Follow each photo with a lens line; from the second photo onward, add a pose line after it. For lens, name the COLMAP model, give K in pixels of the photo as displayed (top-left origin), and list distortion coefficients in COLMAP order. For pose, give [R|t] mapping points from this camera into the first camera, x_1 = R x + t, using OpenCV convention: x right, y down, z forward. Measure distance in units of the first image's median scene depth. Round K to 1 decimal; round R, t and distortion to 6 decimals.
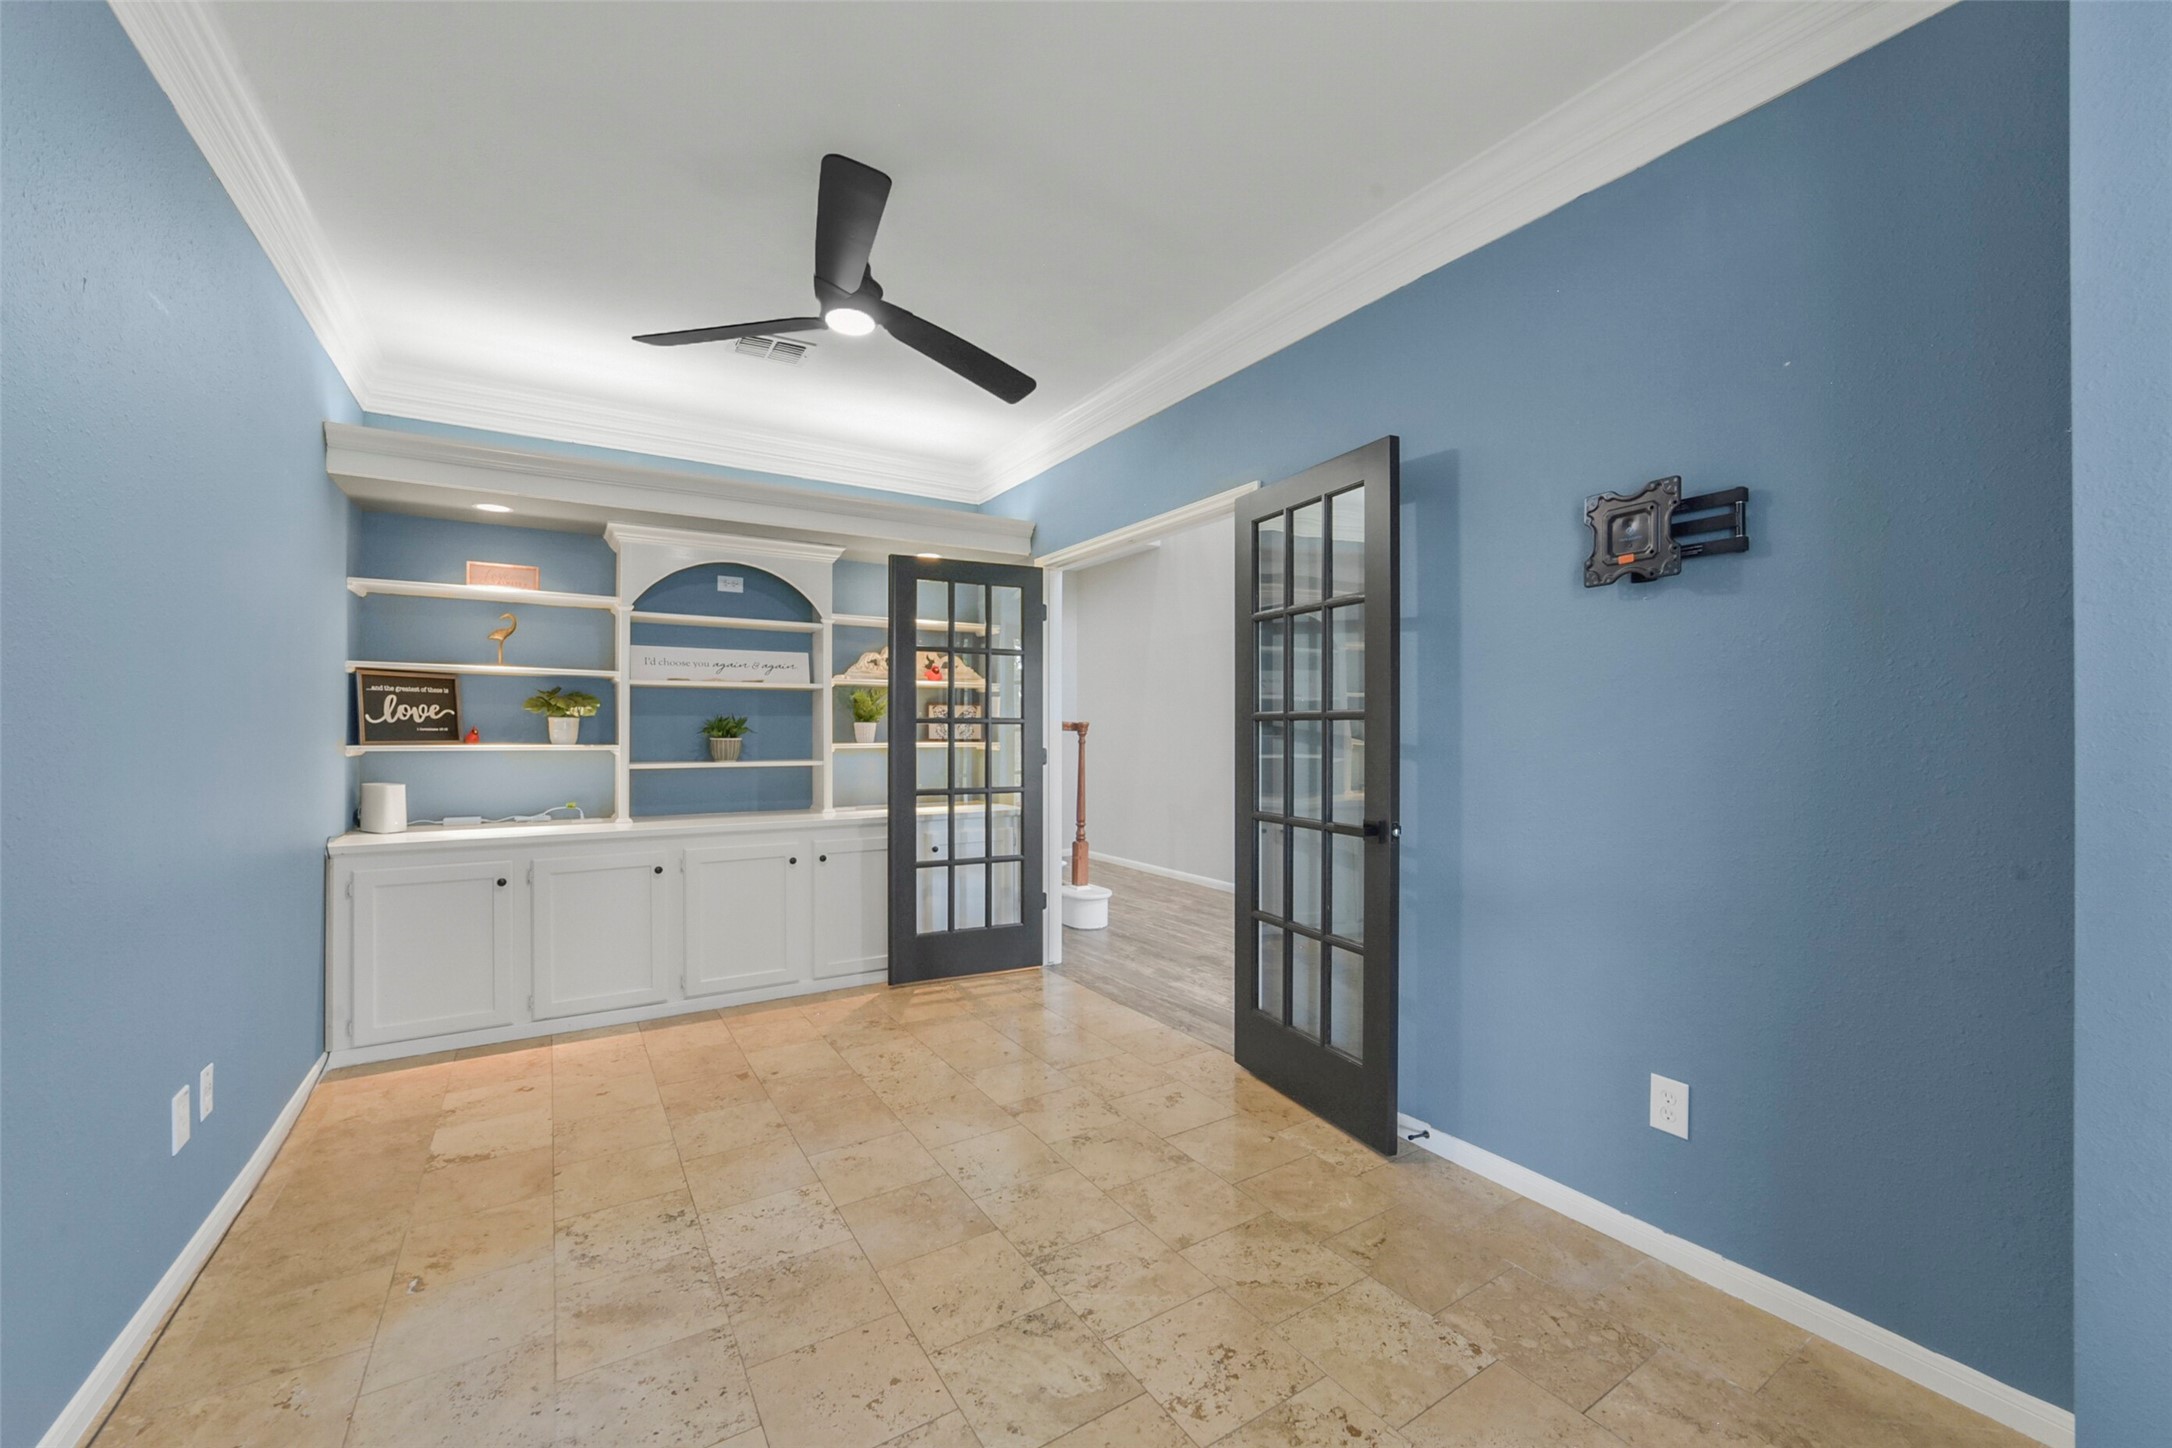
lens RADIAL K [[850.4, 0, 1083.2], [0, 850.4, 729.3], [0, 0, 1]] dist [-0.029046, 0.003564]
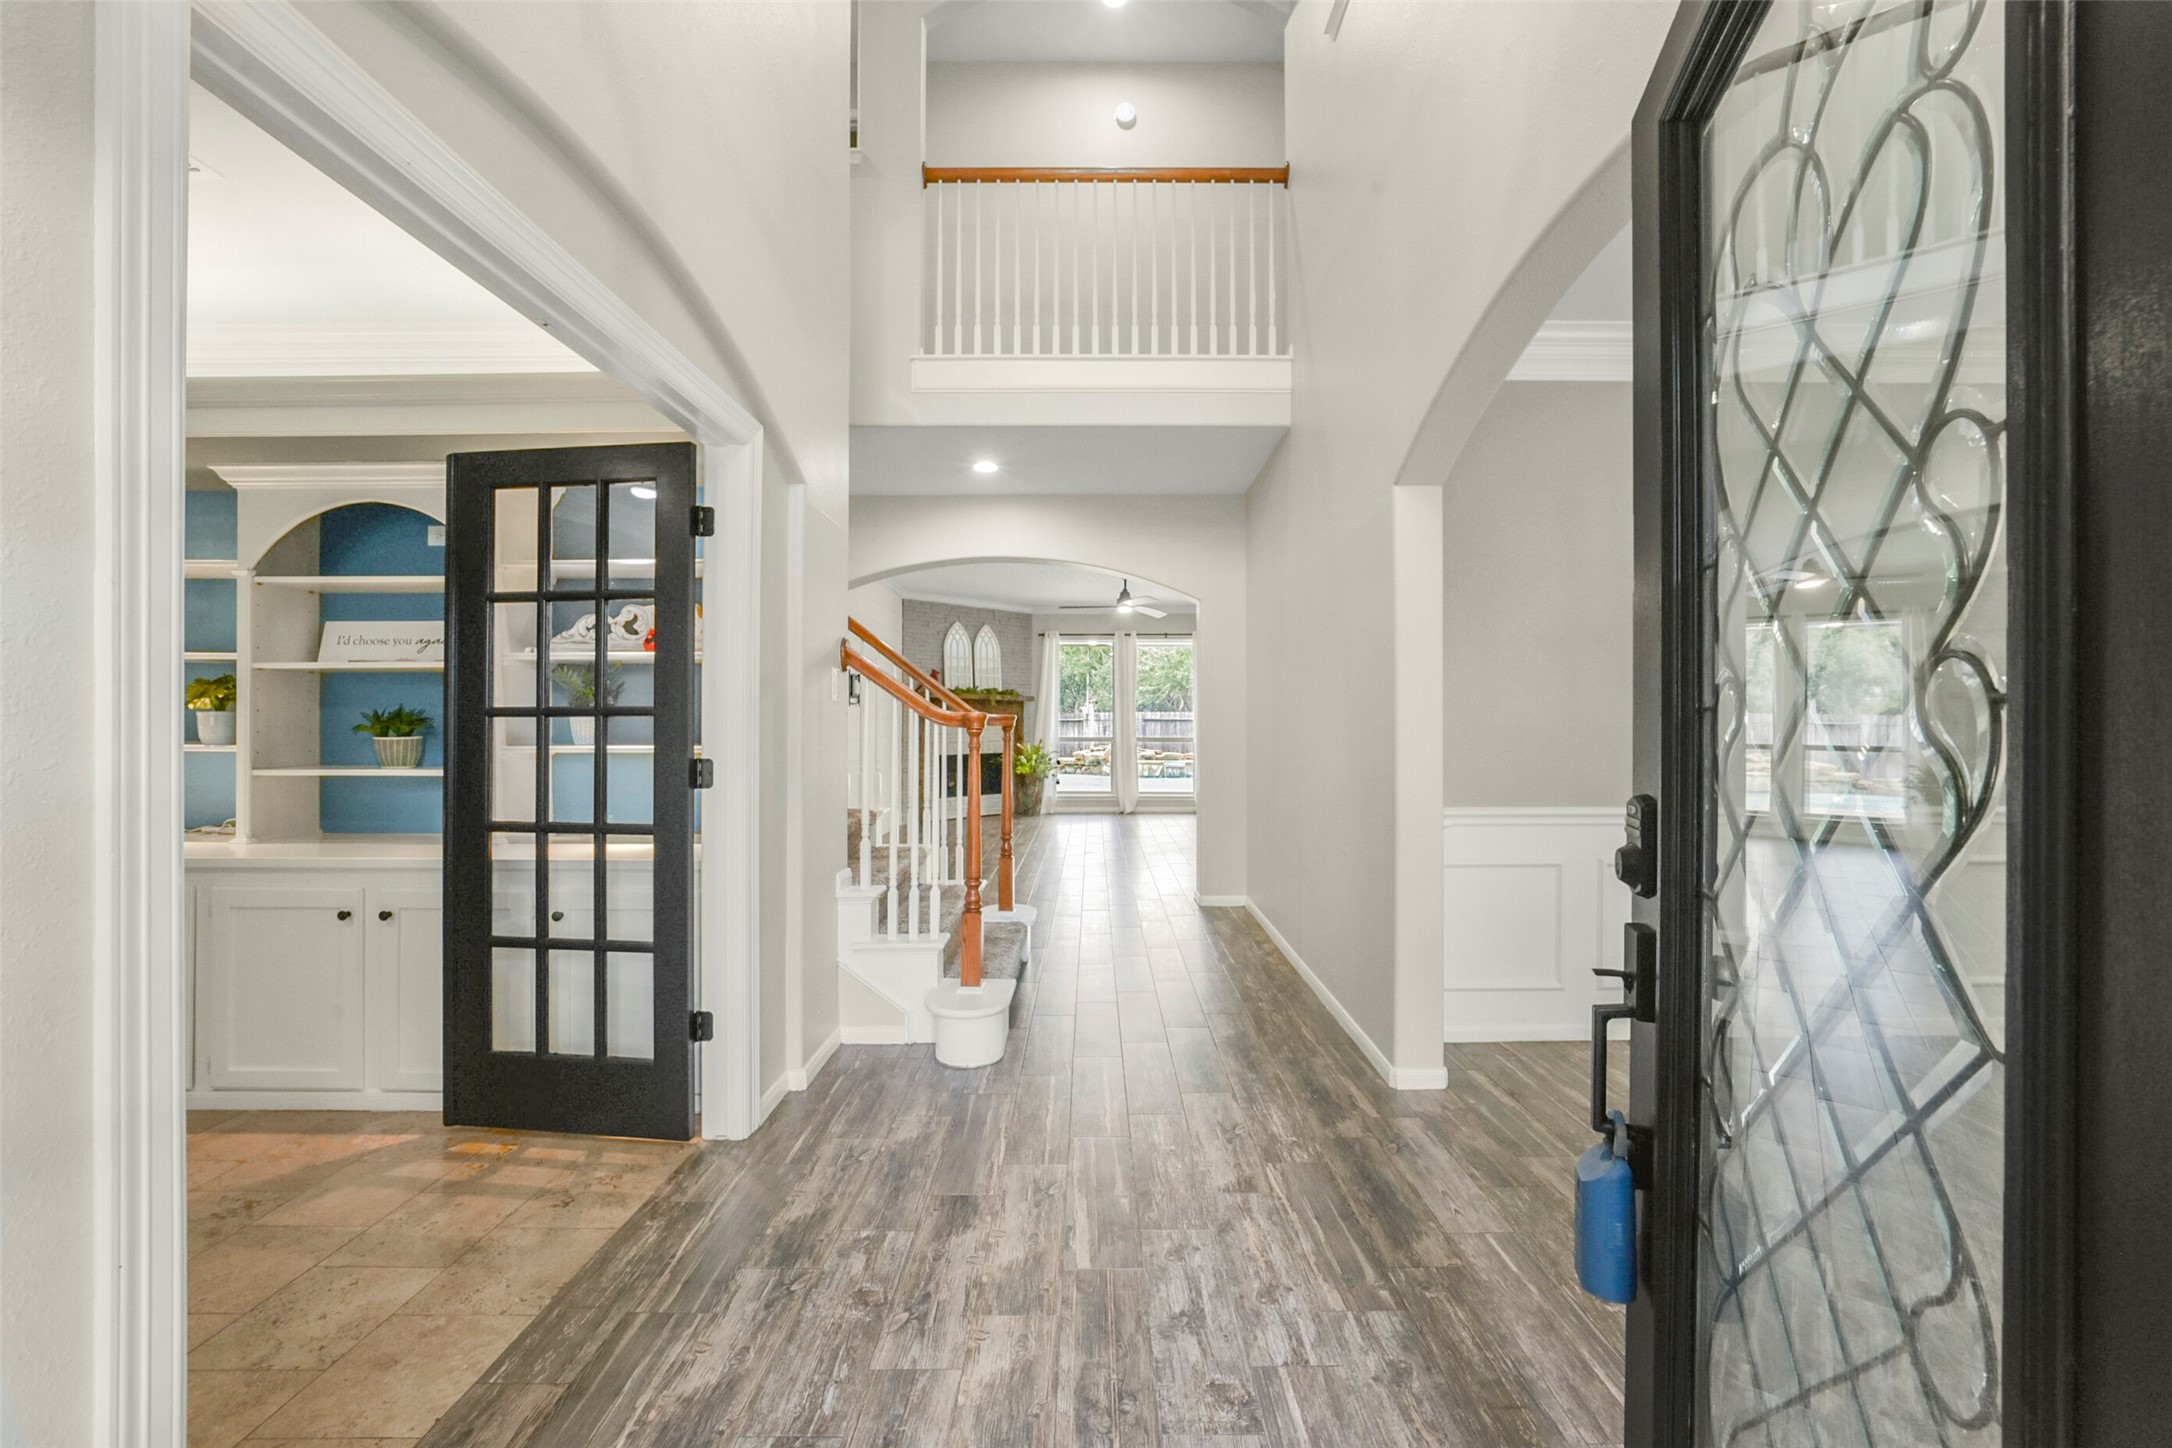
lens RADIAL K [[850.4, 0, 1084.5], [0, 850.4, 712.1], [0, 0, 1]] dist [-0.029046, 0.003564]
pose [[0.848408, -0.010022, -0.529247, 0.498647], [0.005169, 0.999930, -0.010650, -0.000600], [0.529317, 0.006300, 0.848401, 0.695328]]
